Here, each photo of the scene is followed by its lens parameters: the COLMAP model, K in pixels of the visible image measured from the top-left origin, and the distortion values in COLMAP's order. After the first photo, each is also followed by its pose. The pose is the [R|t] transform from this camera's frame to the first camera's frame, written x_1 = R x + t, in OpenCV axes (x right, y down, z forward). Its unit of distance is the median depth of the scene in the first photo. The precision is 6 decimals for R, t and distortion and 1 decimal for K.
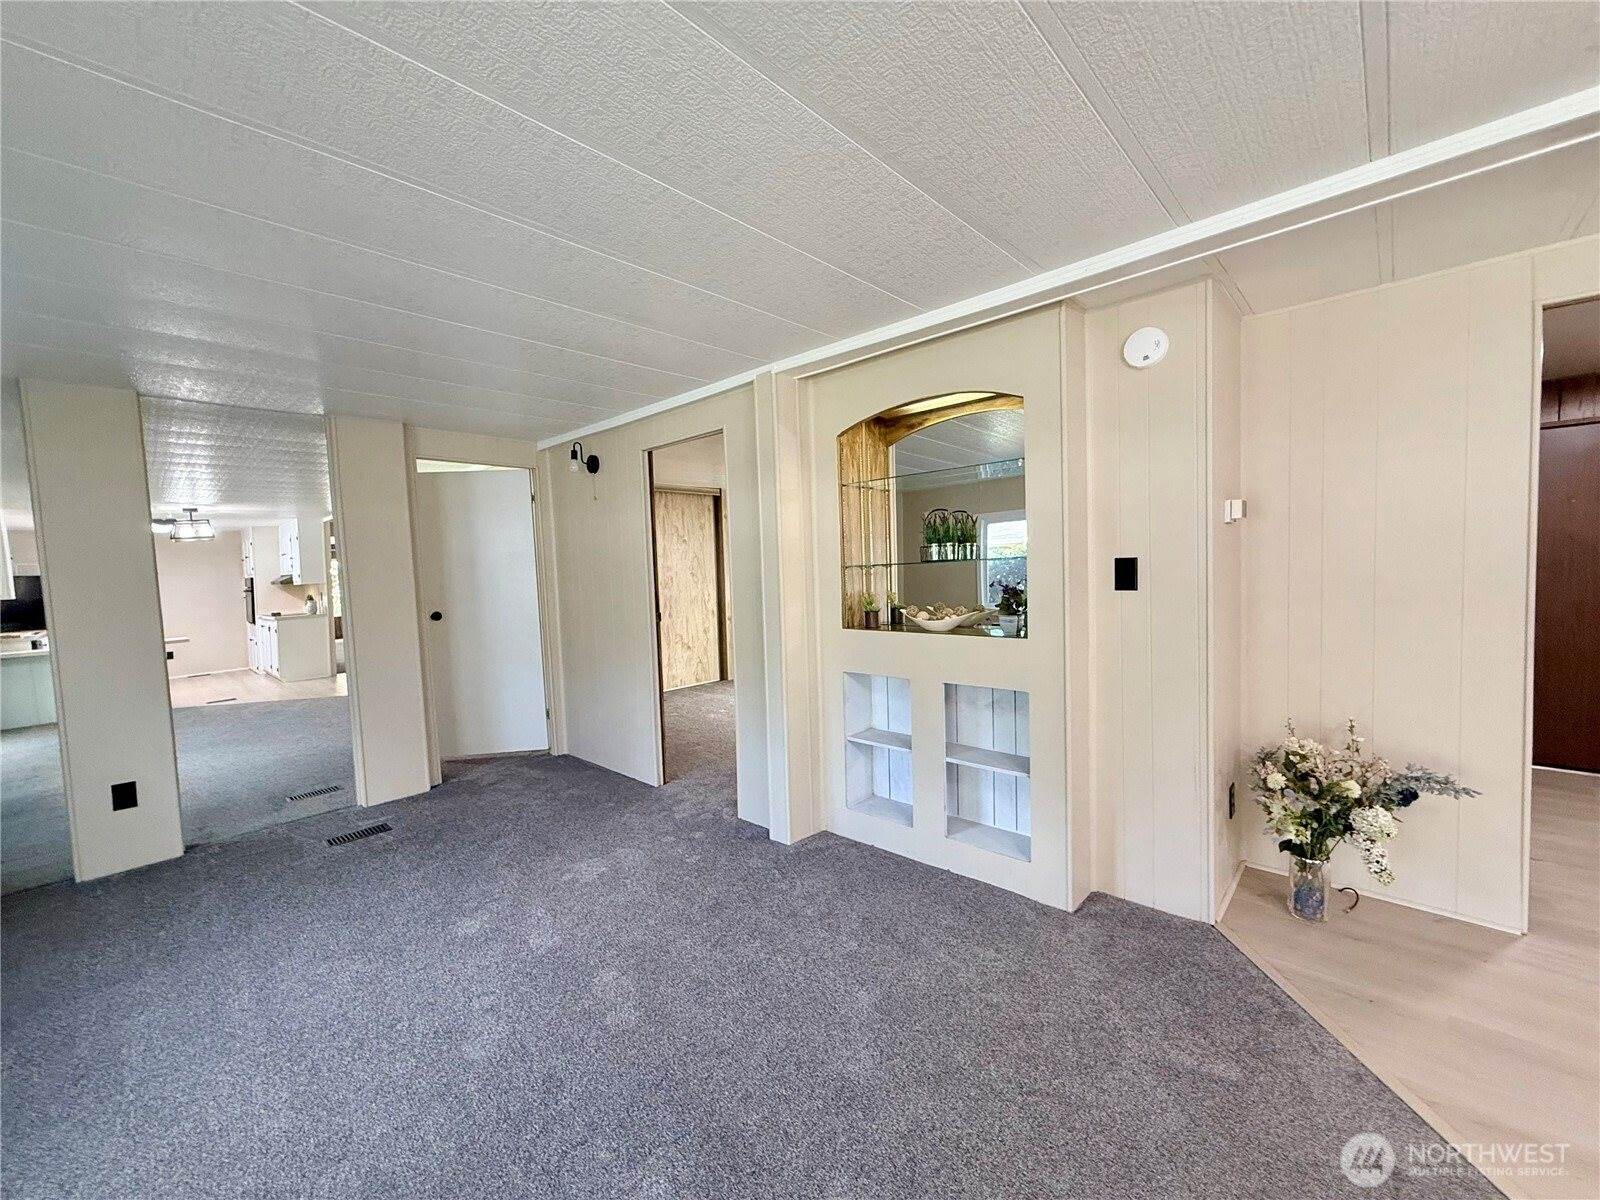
lens RADIAL K [[641.3, 0, 796.9], [0, 641.3, 600.9], [0, 0, 1]] dist [-0.000105, 0.000043]
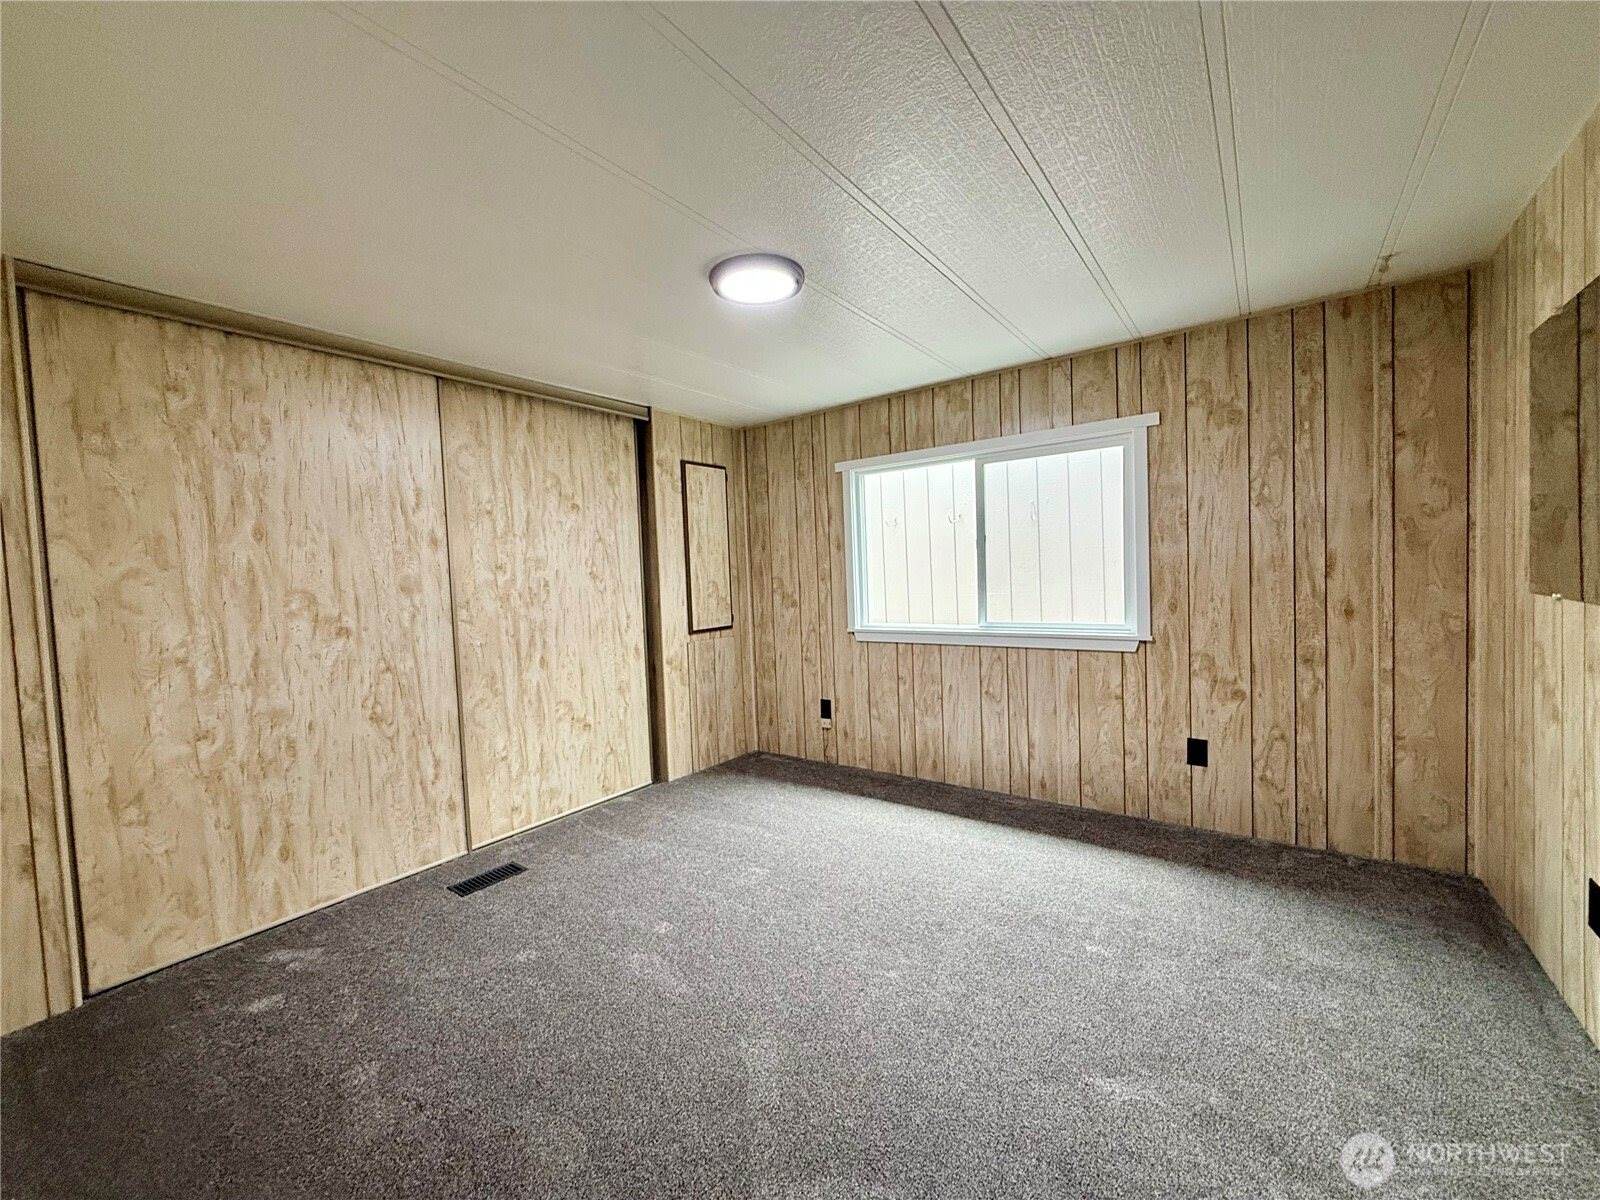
lens RADIAL K [[641.3, 0, 795.8], [0, 641.3, 598.5], [0, 0, 1]] dist [-0.000105, 0.000043]
pose [[0.993442, -0.013374, 0.113556, -0.063454], [0.015435, 0.999731, -0.017291, -0.012793], [-0.113295, 0.018930, 0.993381, 0.485938]]
